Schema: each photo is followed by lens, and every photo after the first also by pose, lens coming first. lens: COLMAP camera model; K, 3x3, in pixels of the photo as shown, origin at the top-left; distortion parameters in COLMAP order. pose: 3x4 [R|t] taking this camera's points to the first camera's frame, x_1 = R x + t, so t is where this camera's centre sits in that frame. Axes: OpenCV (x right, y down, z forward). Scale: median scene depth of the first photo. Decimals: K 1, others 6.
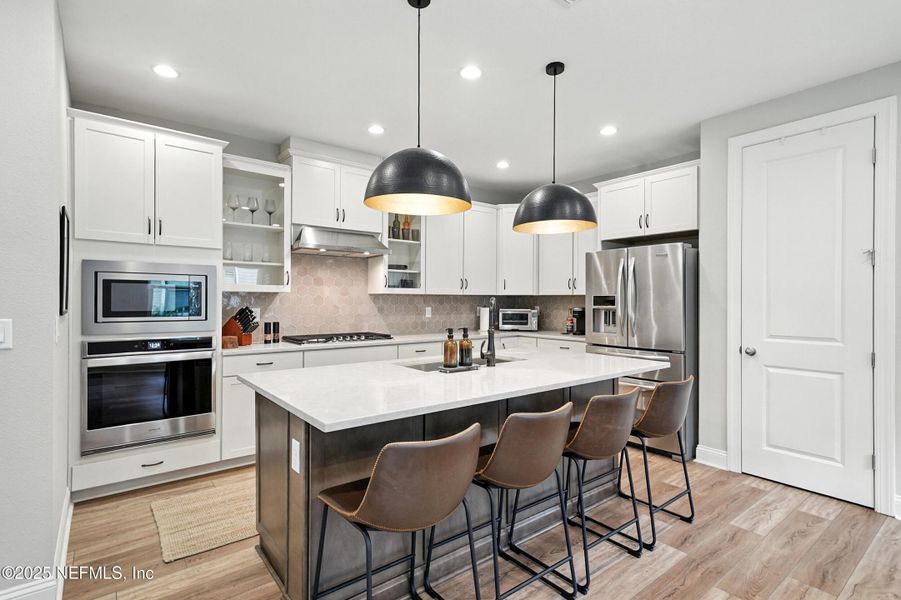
lens RADIAL K [[441.4, 0, 451.0], [0, 441.4, 300.3], [0, 0, 1]] dist [0.010438, 0.002138]
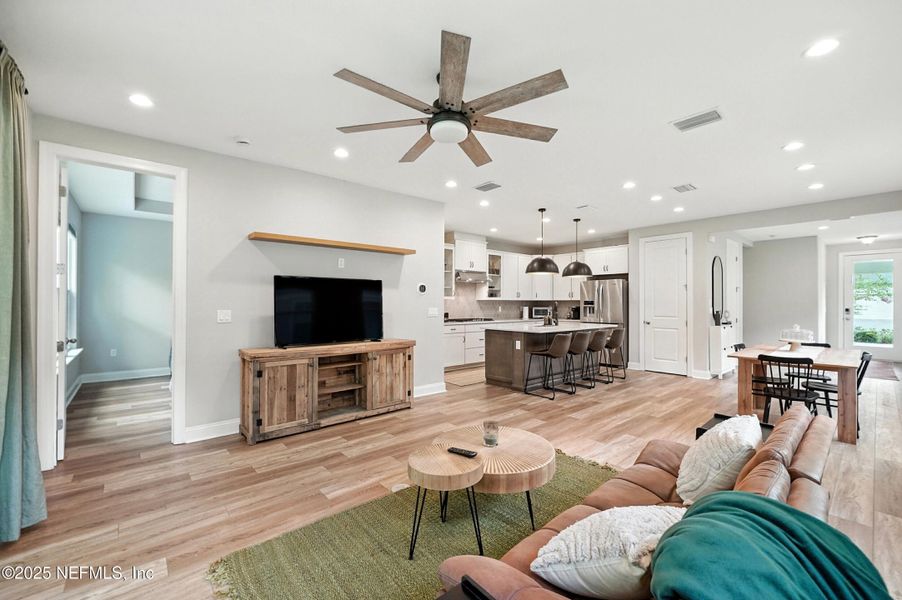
lens RADIAL K [[370.8, 0, 452.2], [0, 370.8, 300.9], [0, 0, 1]] dist [-0.012183, 0.002179]
pose [[0.998996, -0.002306, 0.044735, -0.456773], [0.002663, 0.999965, -0.007918, 0.003880], [-0.044715, 0.008029, 0.998968, -0.901839]]
